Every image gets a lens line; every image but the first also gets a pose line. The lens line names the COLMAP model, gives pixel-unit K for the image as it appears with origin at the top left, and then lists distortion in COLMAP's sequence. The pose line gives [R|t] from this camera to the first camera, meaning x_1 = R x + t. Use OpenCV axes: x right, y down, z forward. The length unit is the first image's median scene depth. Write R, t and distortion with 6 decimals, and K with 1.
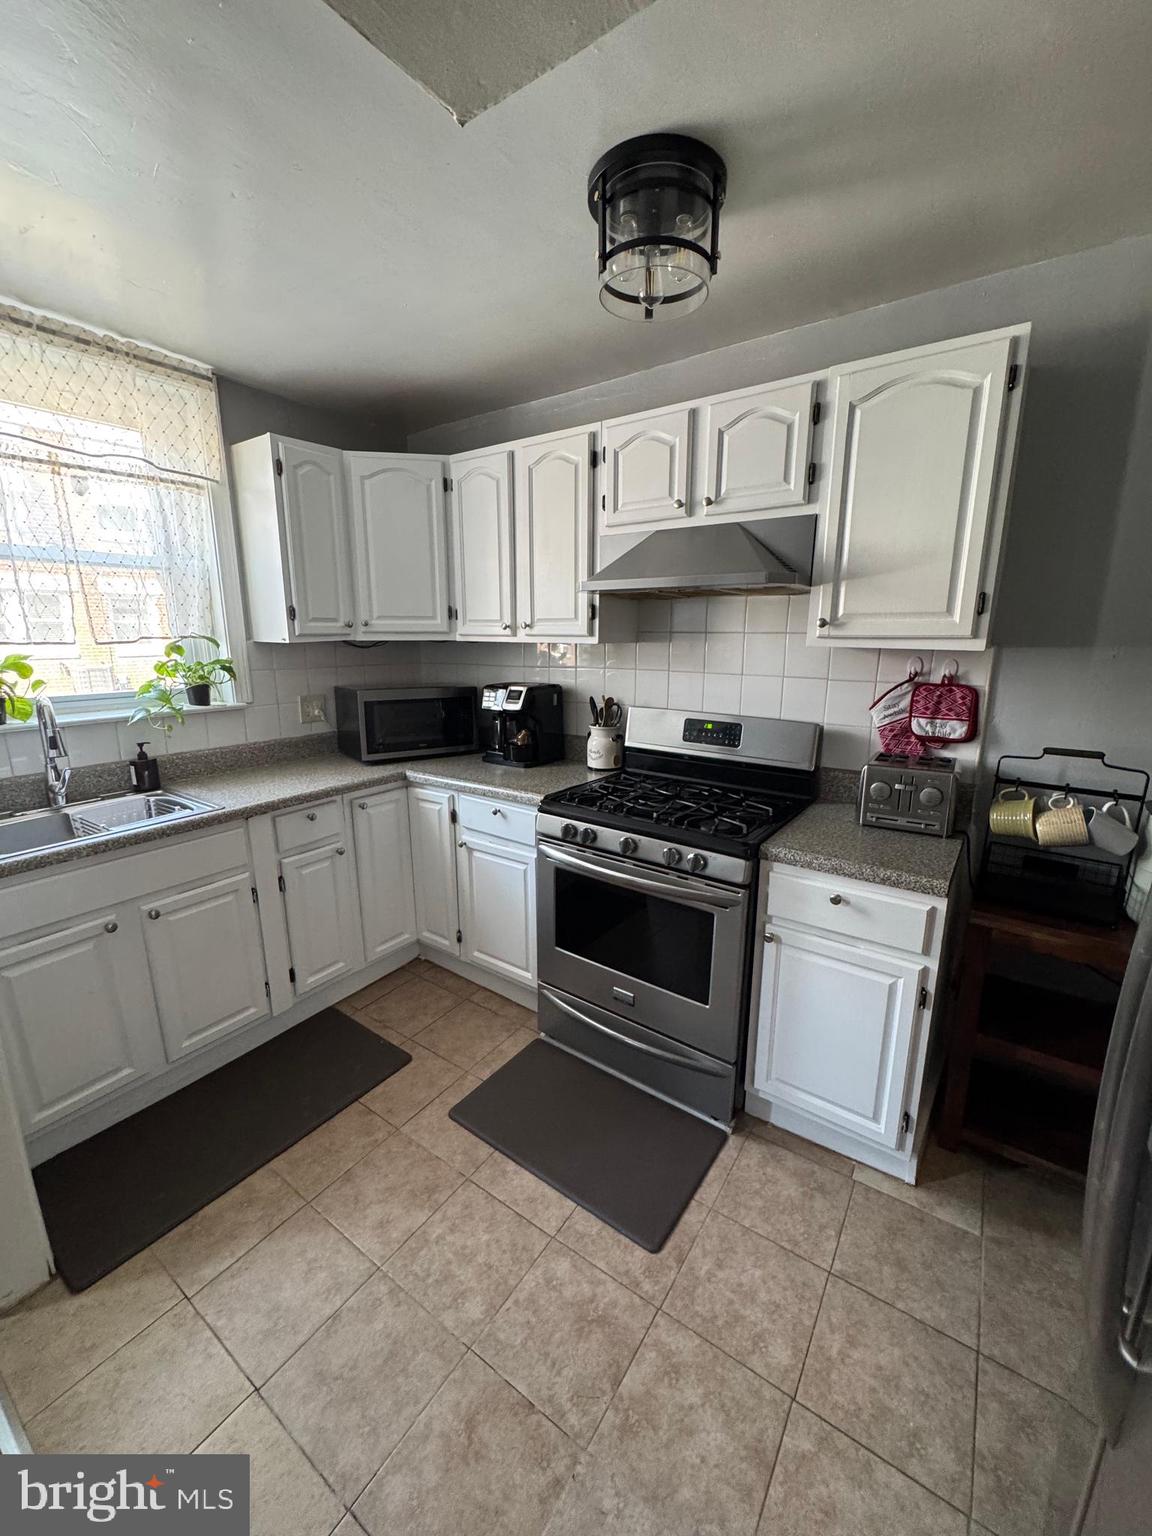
lens RADIAL K [[612.3, 0, 577.2], [0, 612.3, 767.0], [0, 0, 1]] dist [-0.004271, -0.000126]
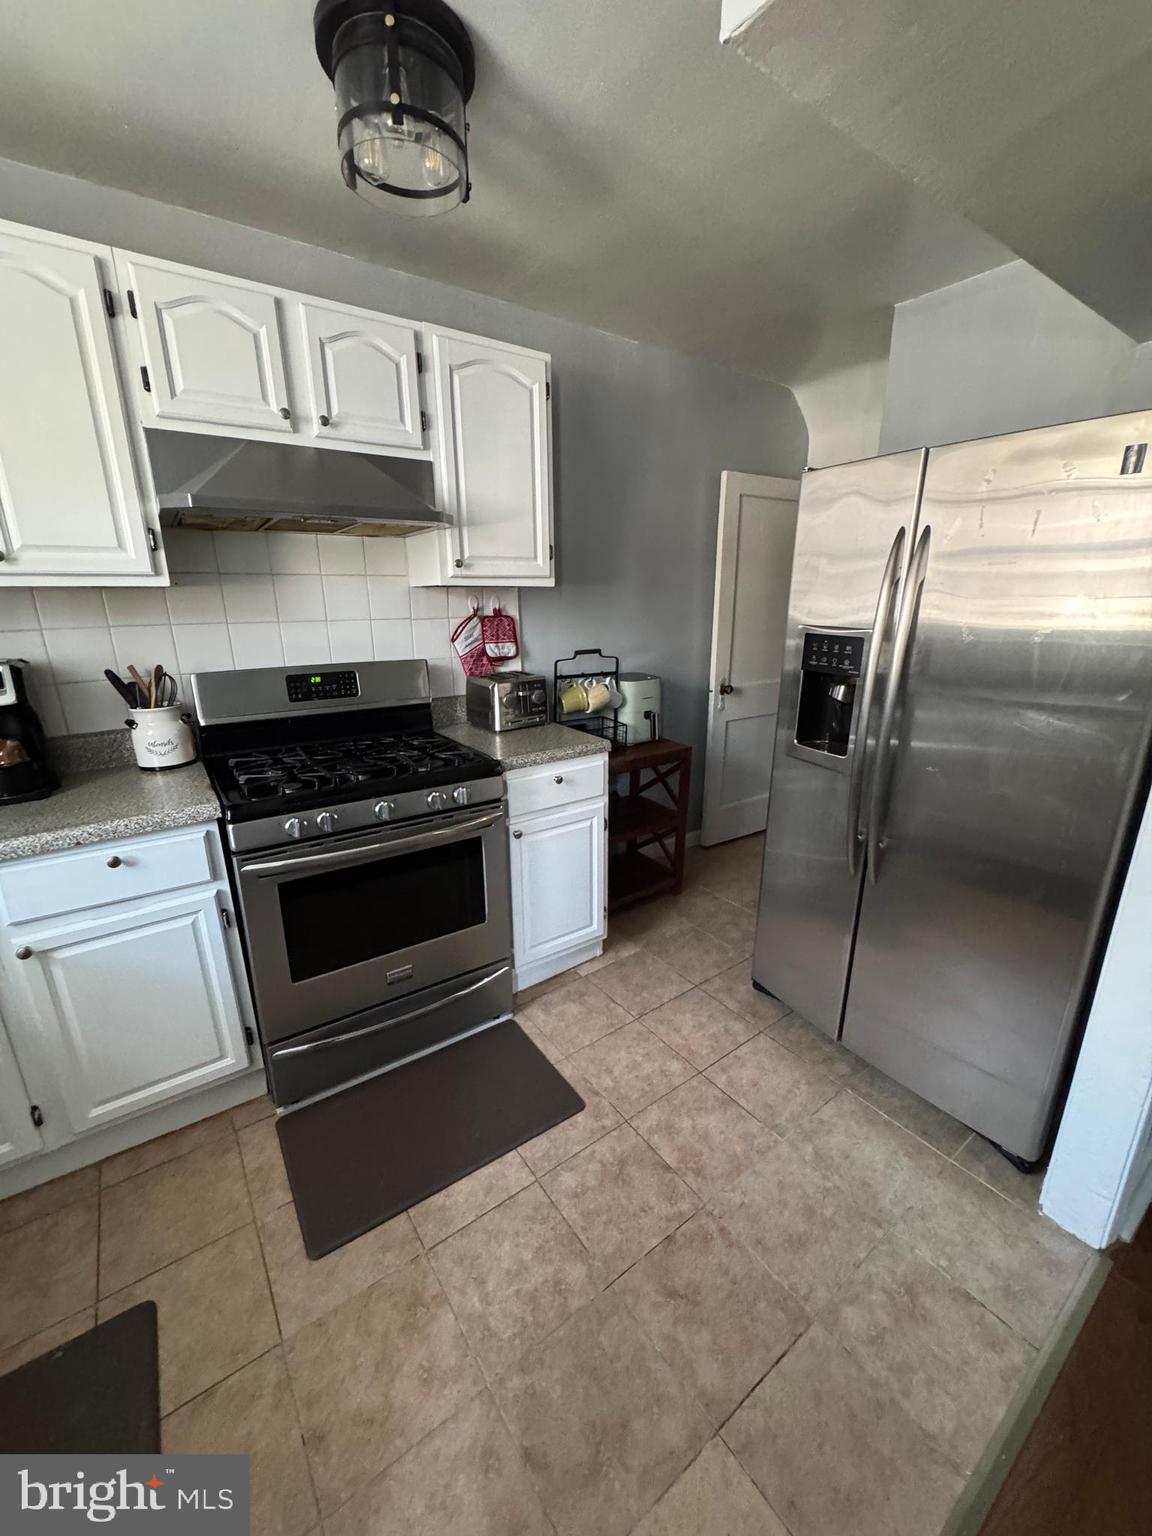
lens RADIAL K [[612.3, 0, 578.9], [0, 612.3, 766.4], [0, 0, 1]] dist [-0.004271, -0.000126]
pose [[0.327648, -0.262713, 0.907540, -0.551046], [0.210706, 0.956689, 0.200870, -0.047667], [-0.921005, 0.125410, 0.368812, 0.355623]]
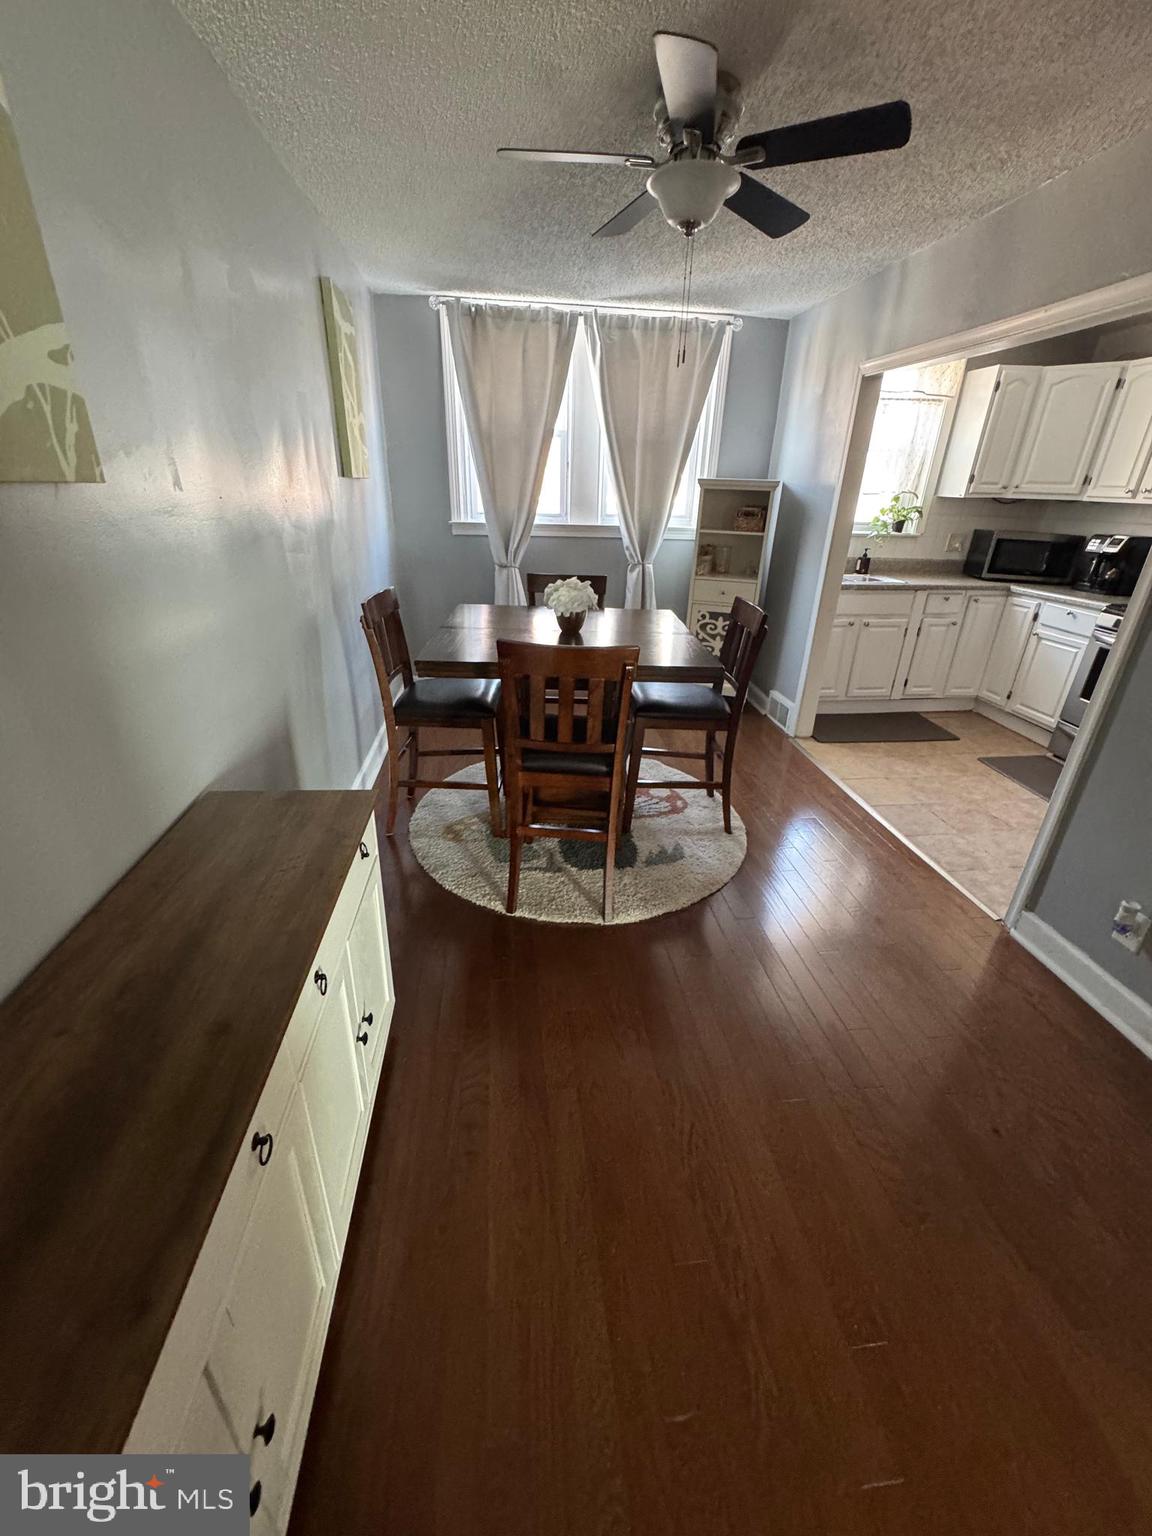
lens RADIAL K [[612.3, 0, 573.4], [0, 612.3, 768.4], [0, 0, 1]] dist [-0.004271, -0.000126]
pose [[0.667120, 0.328492, -0.668613, 0.220734], [-0.186048, 0.942554, 0.277447, 0.275108], [0.721344, -0.060696, 0.689913, -1.159902]]
